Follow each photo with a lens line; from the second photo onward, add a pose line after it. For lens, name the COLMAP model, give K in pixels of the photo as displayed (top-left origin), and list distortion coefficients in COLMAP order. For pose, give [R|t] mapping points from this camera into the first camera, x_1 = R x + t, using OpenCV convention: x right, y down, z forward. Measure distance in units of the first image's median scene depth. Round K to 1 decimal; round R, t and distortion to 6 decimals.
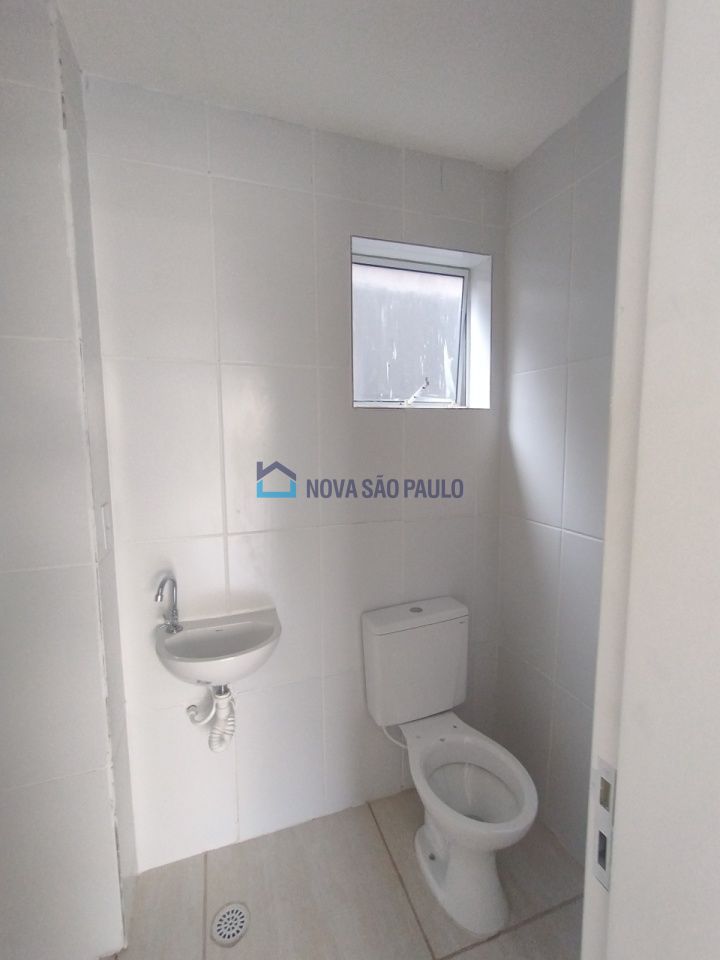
lens RADIAL K [[431.4, 0, 361.2], [0, 431.4, 477.9], [0, 0, 1]] dist [0.000628, 0.000221]
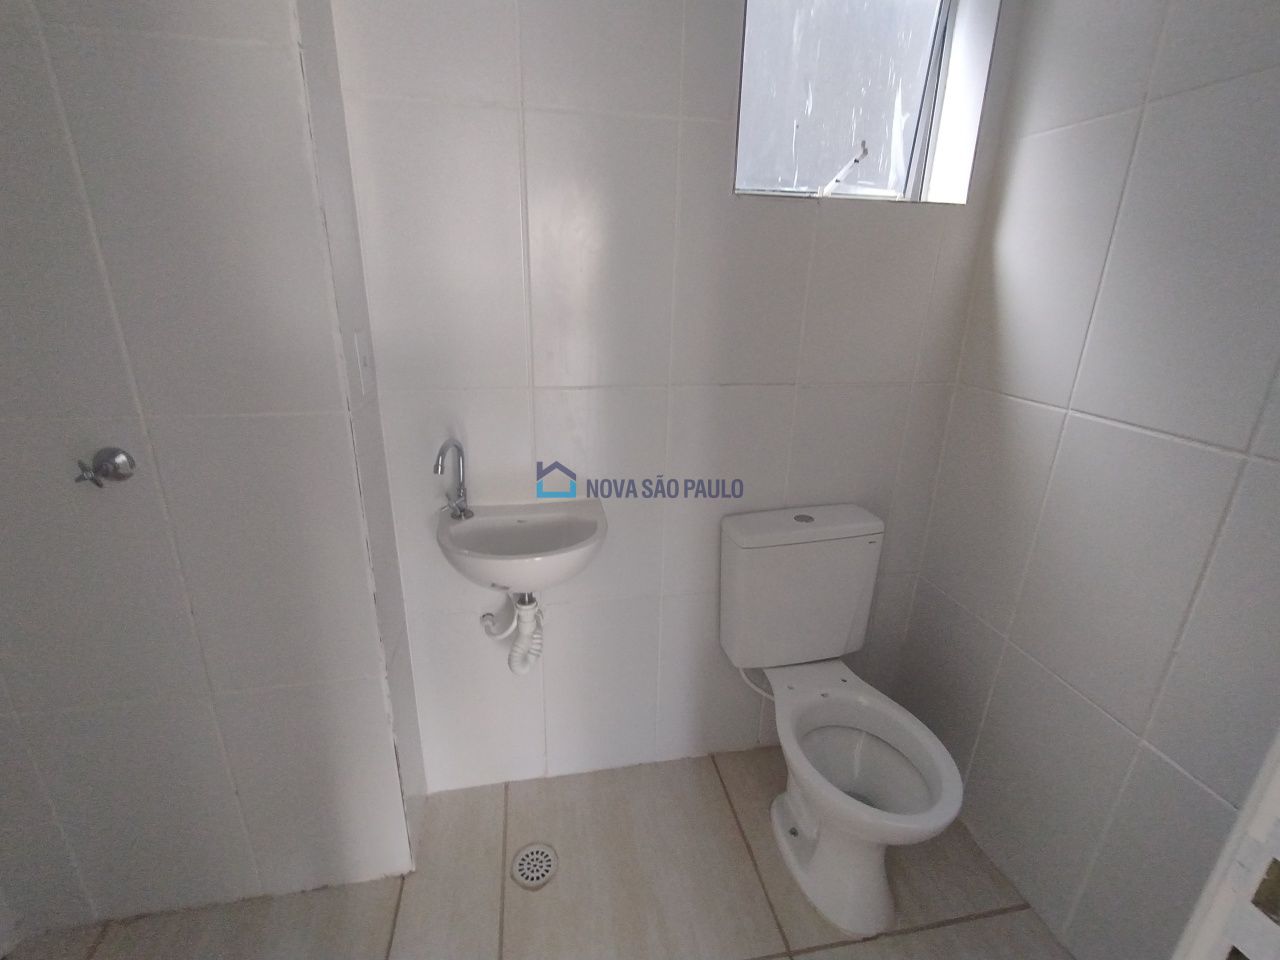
lens RADIAL K [[575.2, 0, 637.5], [0, 575.2, 473.1], [0, 0, 1]] dist [0.000628, 0.000221]
pose [[0.989028, 0.073539, -0.128120, -0.023019], [-0.043809, 0.974281, 0.221035, 0.055239], [0.141080, -0.212997, 0.966814, 0.119741]]
